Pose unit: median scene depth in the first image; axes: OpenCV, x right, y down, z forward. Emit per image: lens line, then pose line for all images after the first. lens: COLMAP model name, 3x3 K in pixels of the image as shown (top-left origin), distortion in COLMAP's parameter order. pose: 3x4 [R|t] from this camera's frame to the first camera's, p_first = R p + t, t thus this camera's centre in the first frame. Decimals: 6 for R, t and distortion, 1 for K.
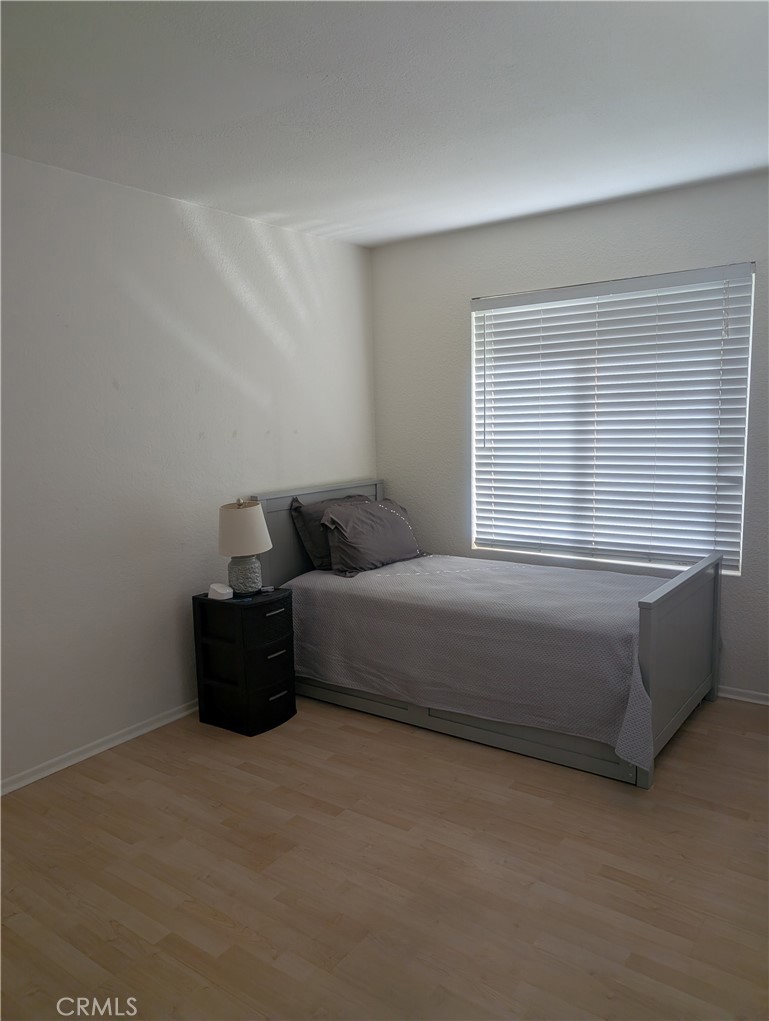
lens RADIAL K [[748.8, 0, 382.0], [0, 748.8, 511.0], [0, 0, 1]] dist [0.038363, 0.001451]
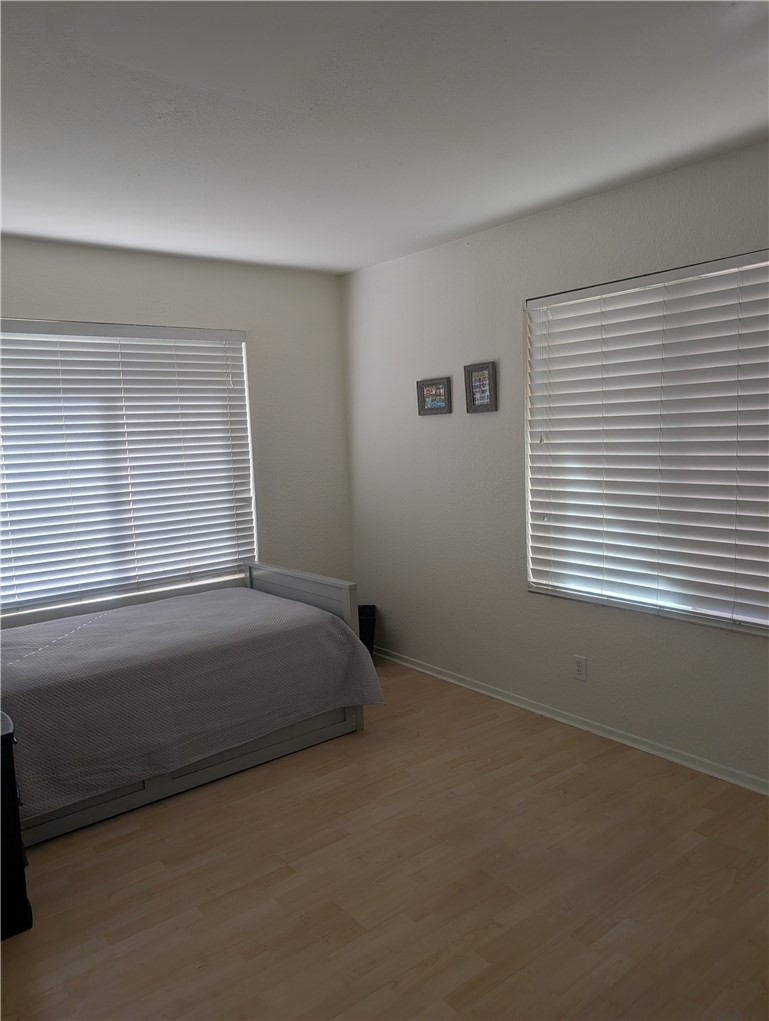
lens RADIAL K [[748.8, 0, 382.0], [0, 748.8, 511.0], [0, 0, 1]] dist [0.038363, 0.001451]
pose [[0.273168, -0.090623, 0.957688, -0.667268], [0.159345, 0.986062, 0.047857, -0.046684], [-0.948677, 0.139530, 0.283801, 0.431890]]
